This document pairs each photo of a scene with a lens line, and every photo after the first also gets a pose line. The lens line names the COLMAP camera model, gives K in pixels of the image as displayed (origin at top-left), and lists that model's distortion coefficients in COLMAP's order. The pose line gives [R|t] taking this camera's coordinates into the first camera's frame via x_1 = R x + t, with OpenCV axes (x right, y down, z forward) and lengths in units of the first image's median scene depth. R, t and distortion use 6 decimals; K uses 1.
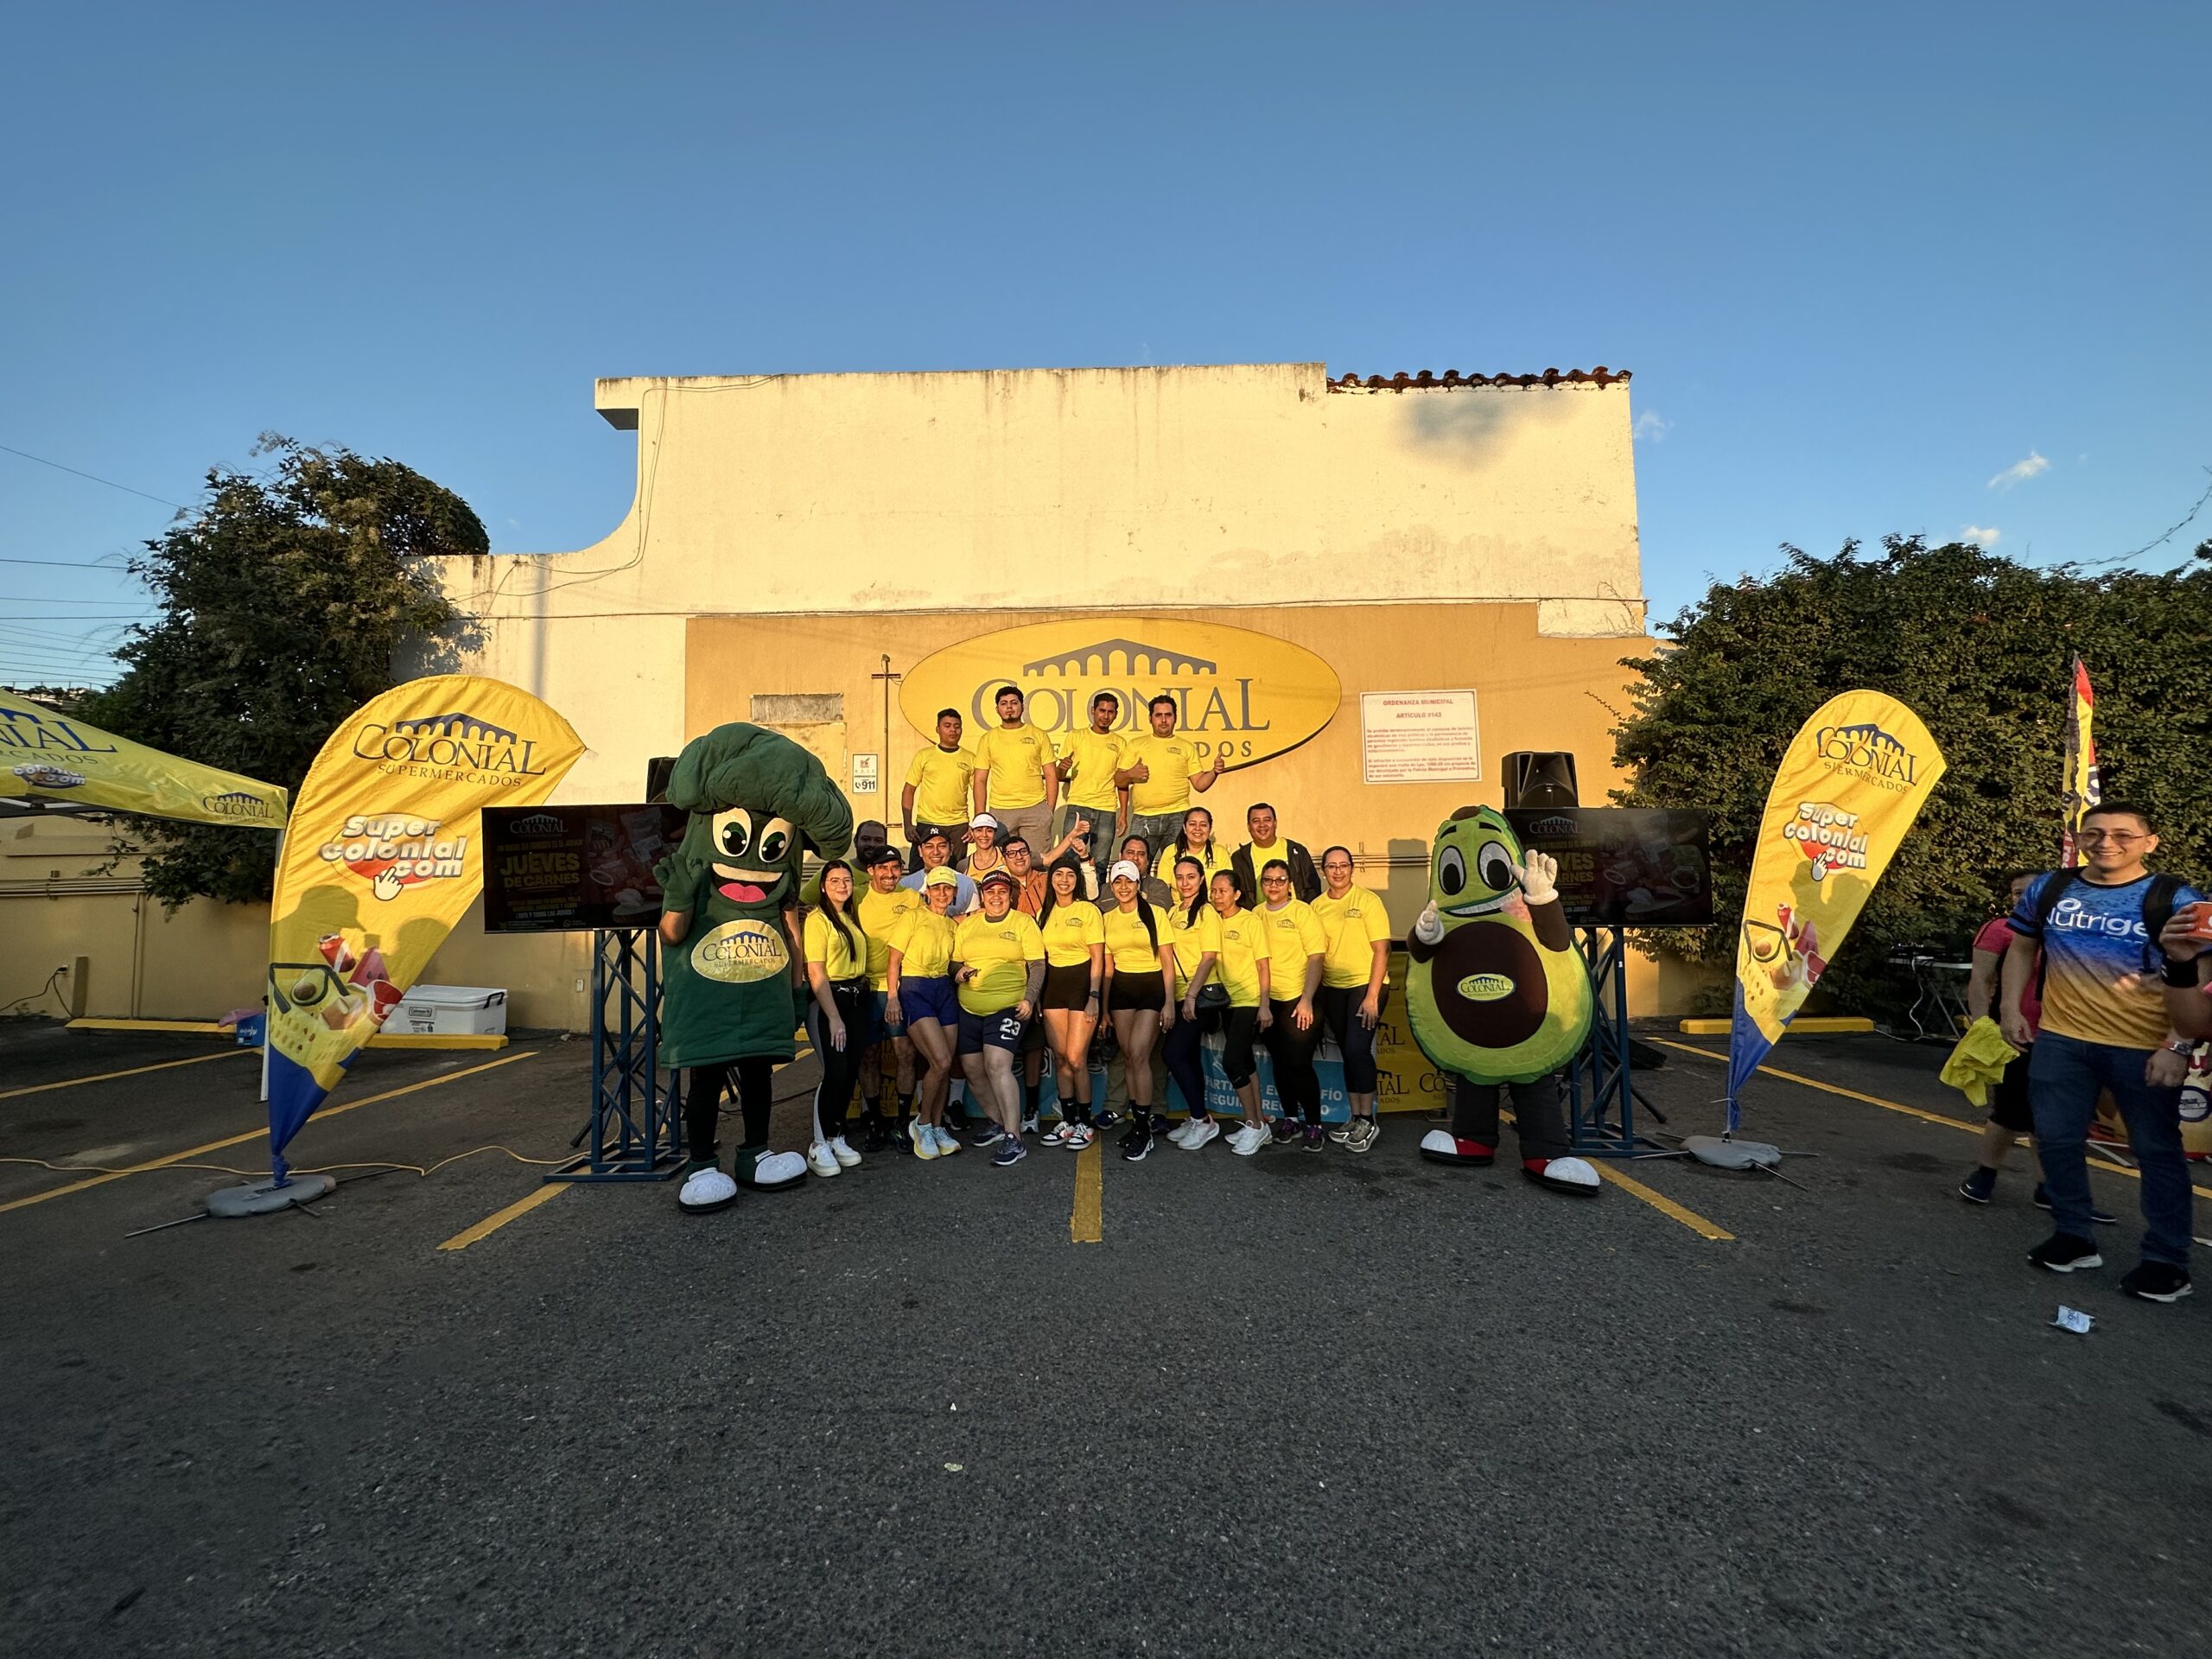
lens RADIAL K [[887.9, 0, 1106.2], [0, 887.9, 823.7], [0, 0, 1]] dist [-0.002882, -0.000235]
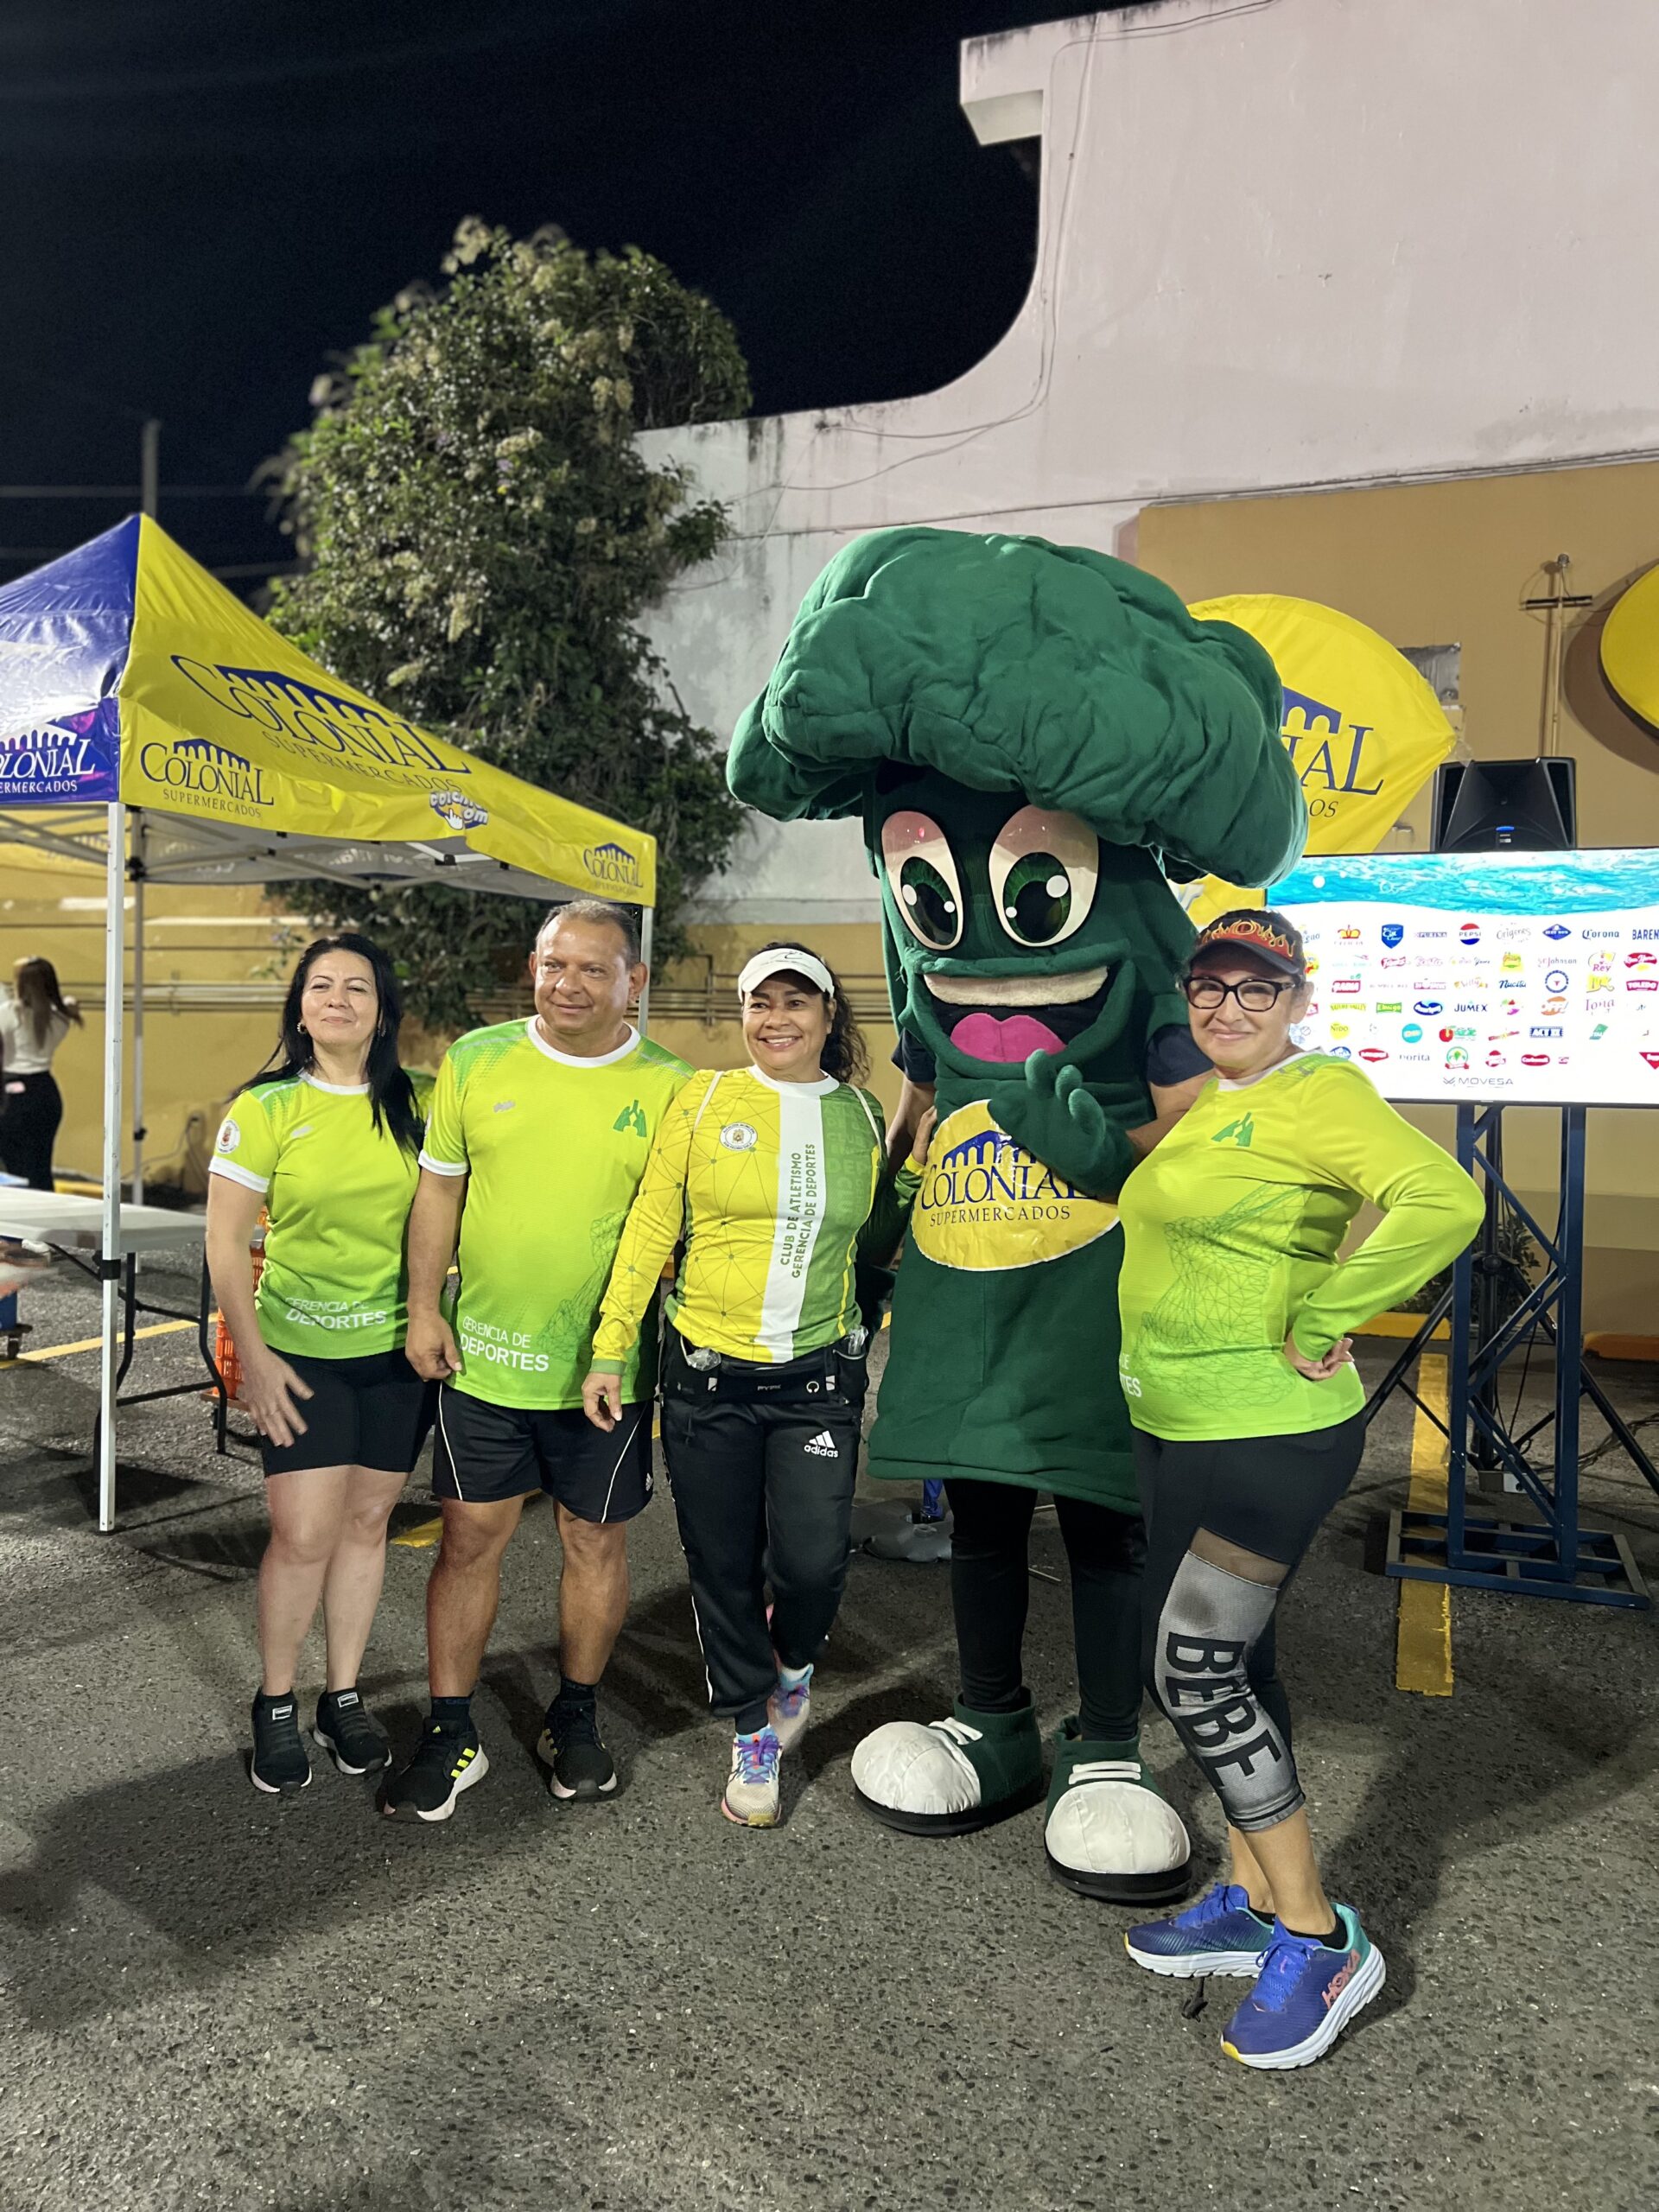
lens RADIAL K [[1716.8, 0, 829.5], [0, 1716.8, 1106.0], [0, 0, 1]] dist [0.002346, 0.000909]
pose [[0.931922, 0.049107, -0.359317, -0.305234], [-0.012540, 0.994561, 0.103400, 0.013599], [0.362441, -0.091855, 0.927469, -0.021976]]
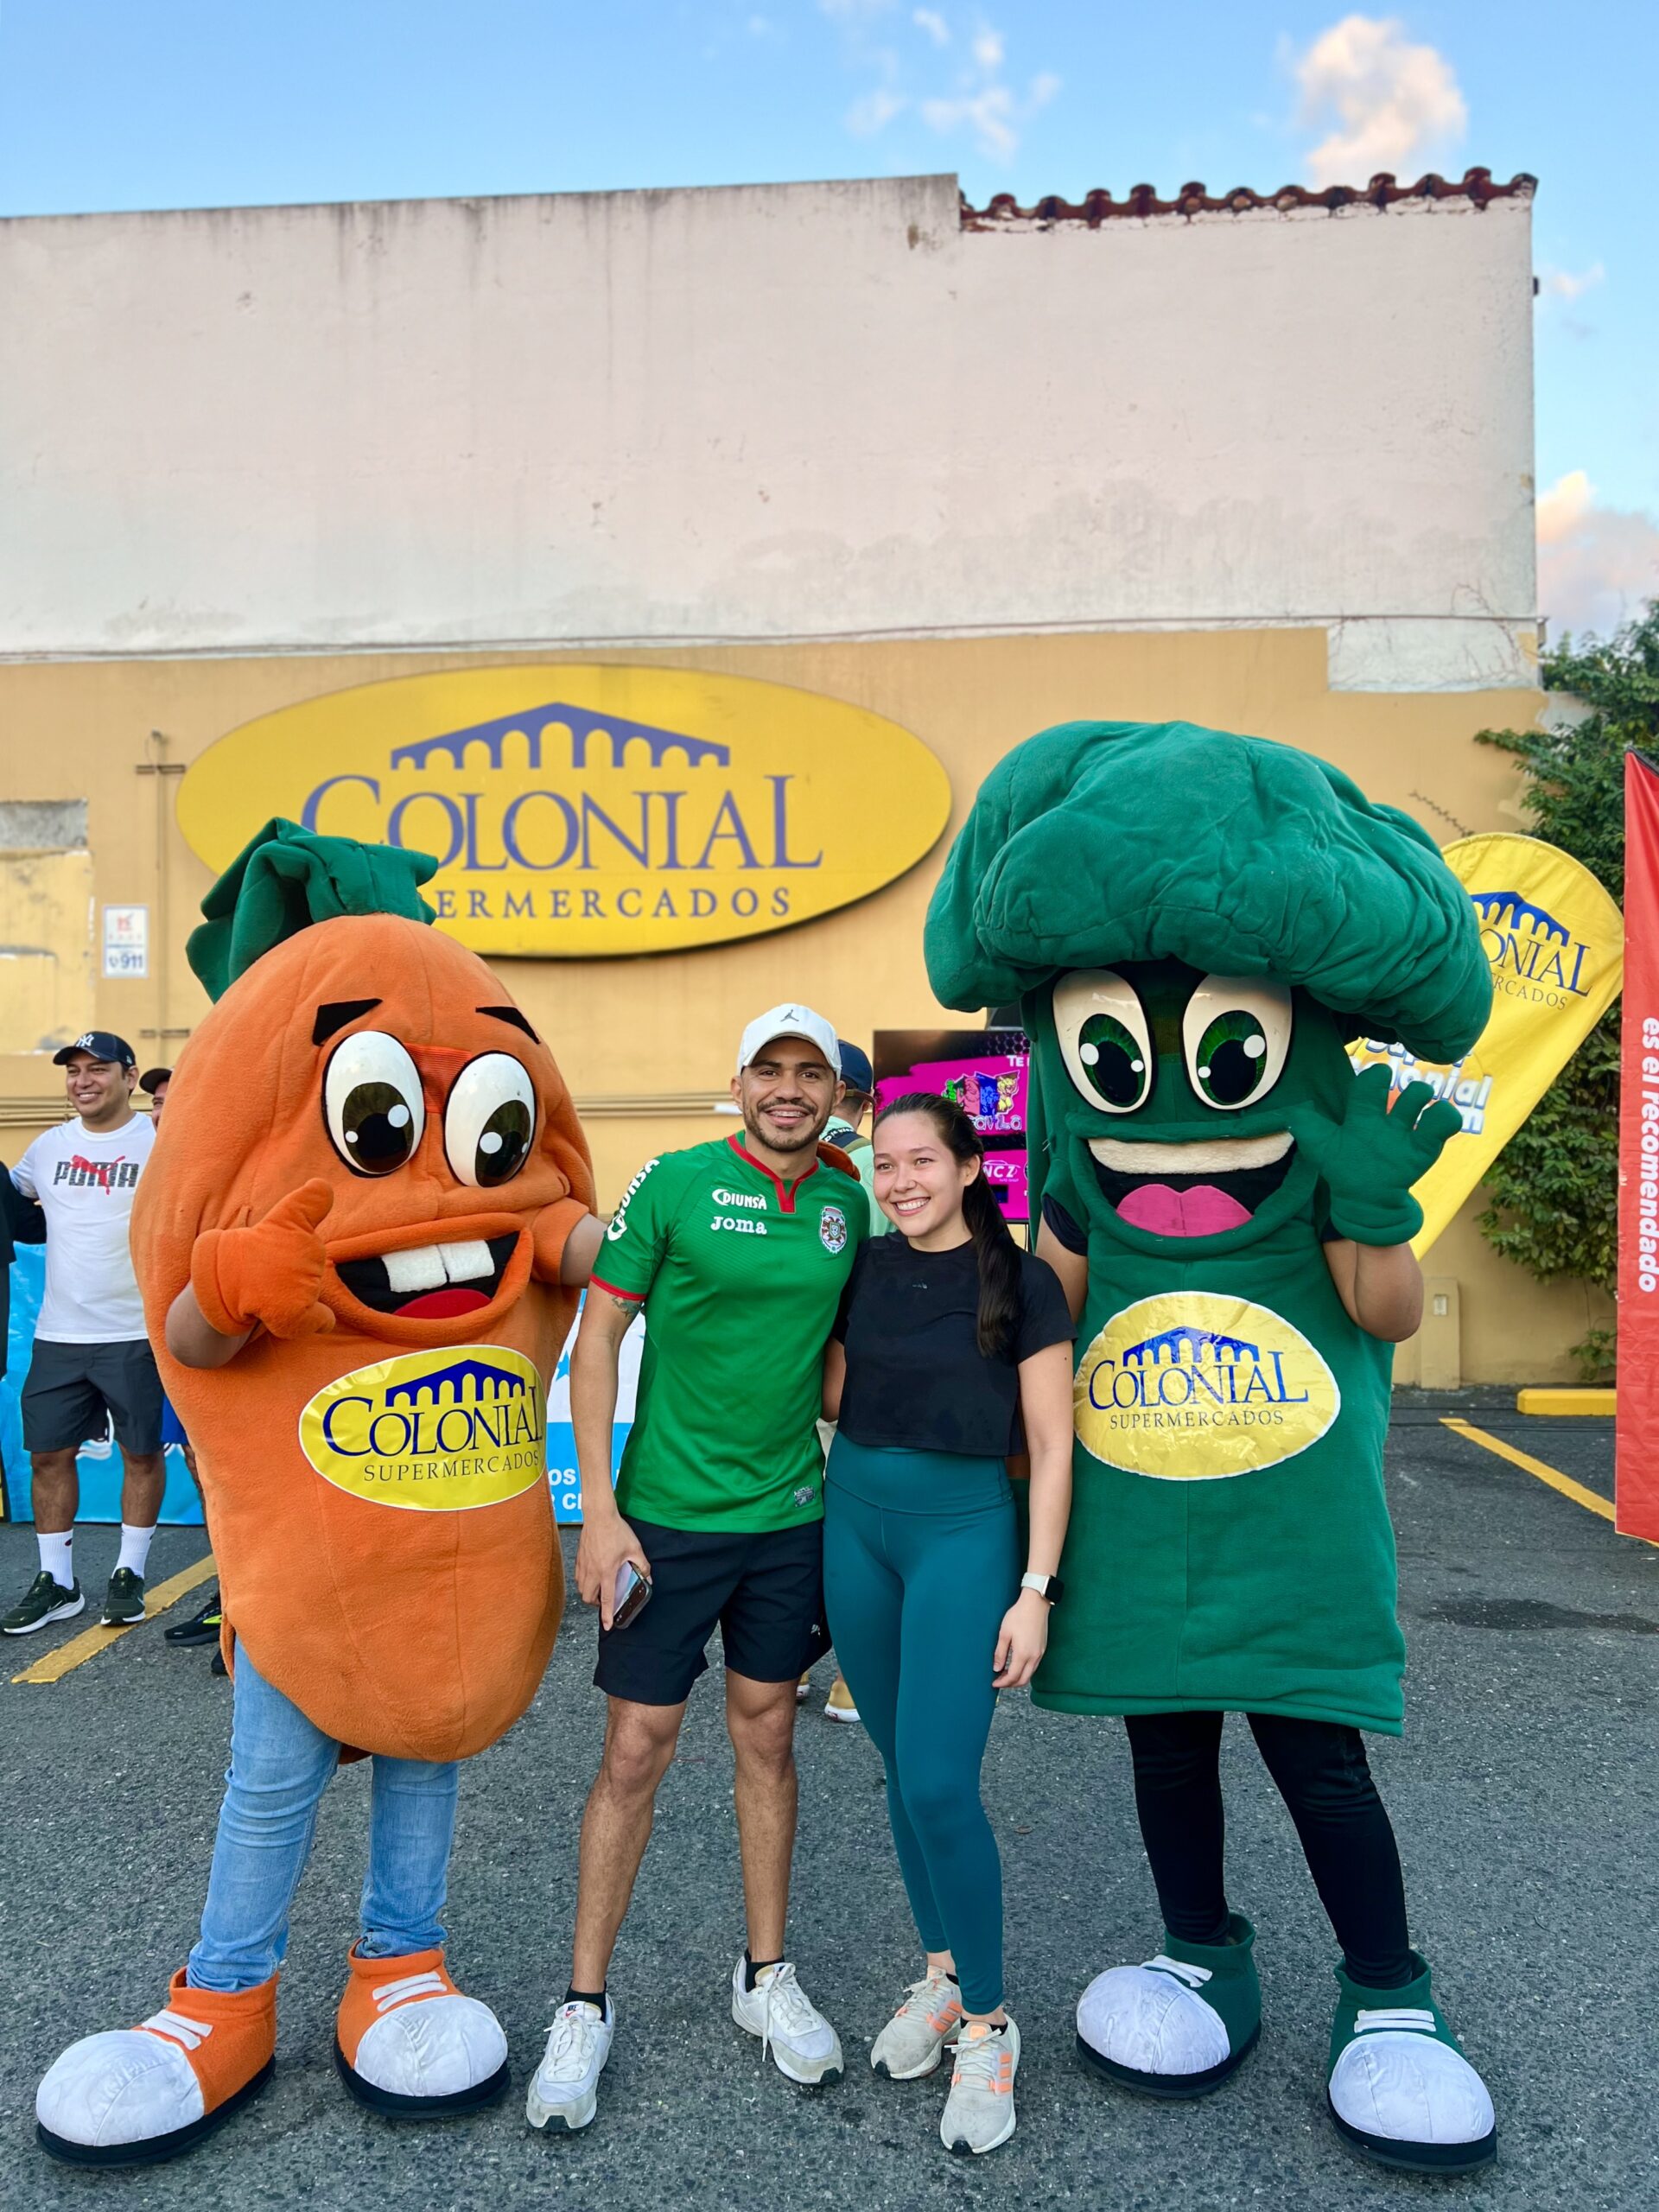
lens RADIAL K [[1739.2, 0, 829.5], [0, 1739.2, 1106.0], [0, 0, 1]] dist [0.058553, -0.091046]
pose [[0.998097, 0.007732, -0.061184, 0.283465], [-0.003998, 0.998135, 0.060921, -0.023264], [0.061541, -0.060561, 0.996266, -0.118862]]
